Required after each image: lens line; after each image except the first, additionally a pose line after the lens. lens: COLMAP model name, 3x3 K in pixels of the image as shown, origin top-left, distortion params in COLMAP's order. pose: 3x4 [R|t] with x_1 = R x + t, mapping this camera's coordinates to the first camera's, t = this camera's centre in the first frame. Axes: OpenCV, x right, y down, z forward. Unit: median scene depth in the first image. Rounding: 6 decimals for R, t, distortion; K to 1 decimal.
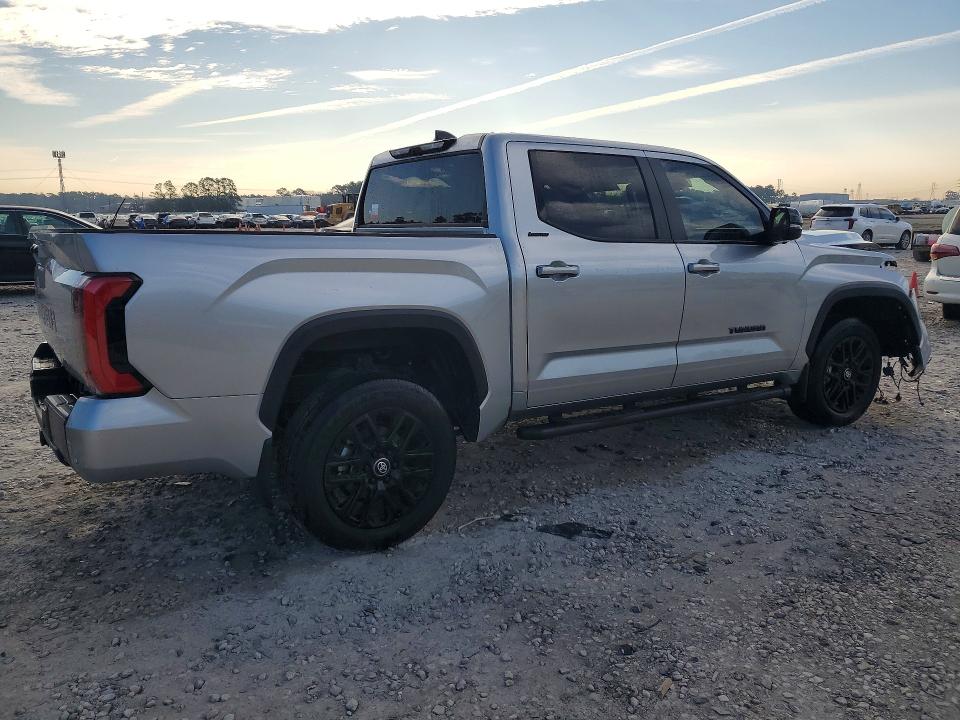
lens RADIAL K [[766.8, 0, 483.2], [0, 766.8, 366.3], [0, 0, 1]] dist [0.008263, -0.001473]
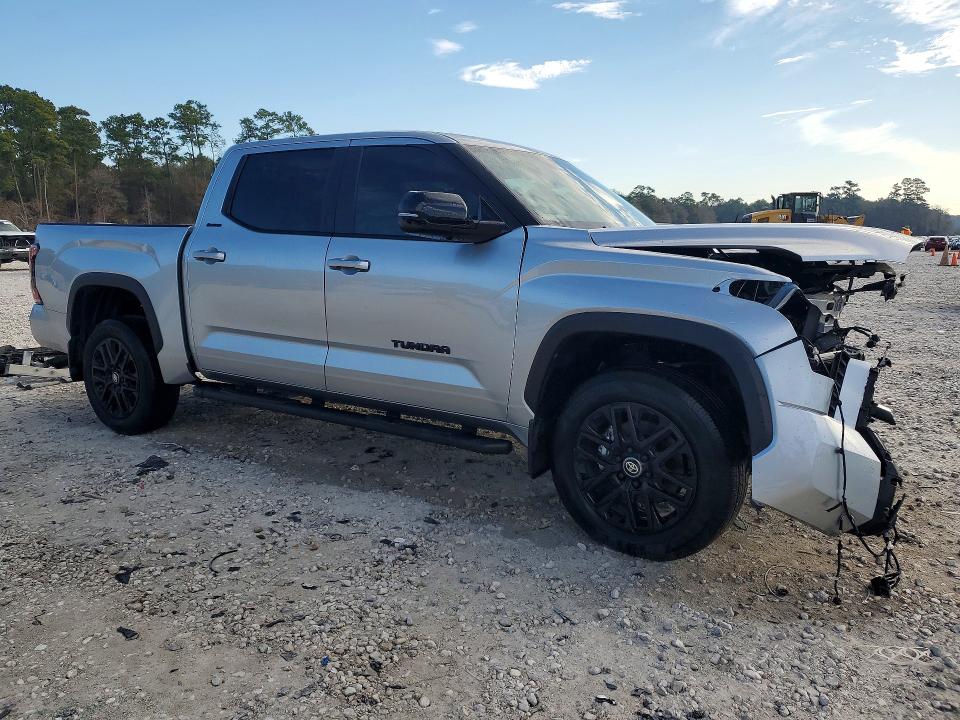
lens RADIAL K [[766.8, 0, 478.3], [0, 766.8, 357.1], [0, 0, 1]] dist [0.008263, -0.001473]
pose [[0.381559, 0.148381, -0.912357, 1.097507], [-0.165374, 0.982065, 0.090556, -0.120150], [0.909430, 0.116328, 0.399255, 0.752727]]
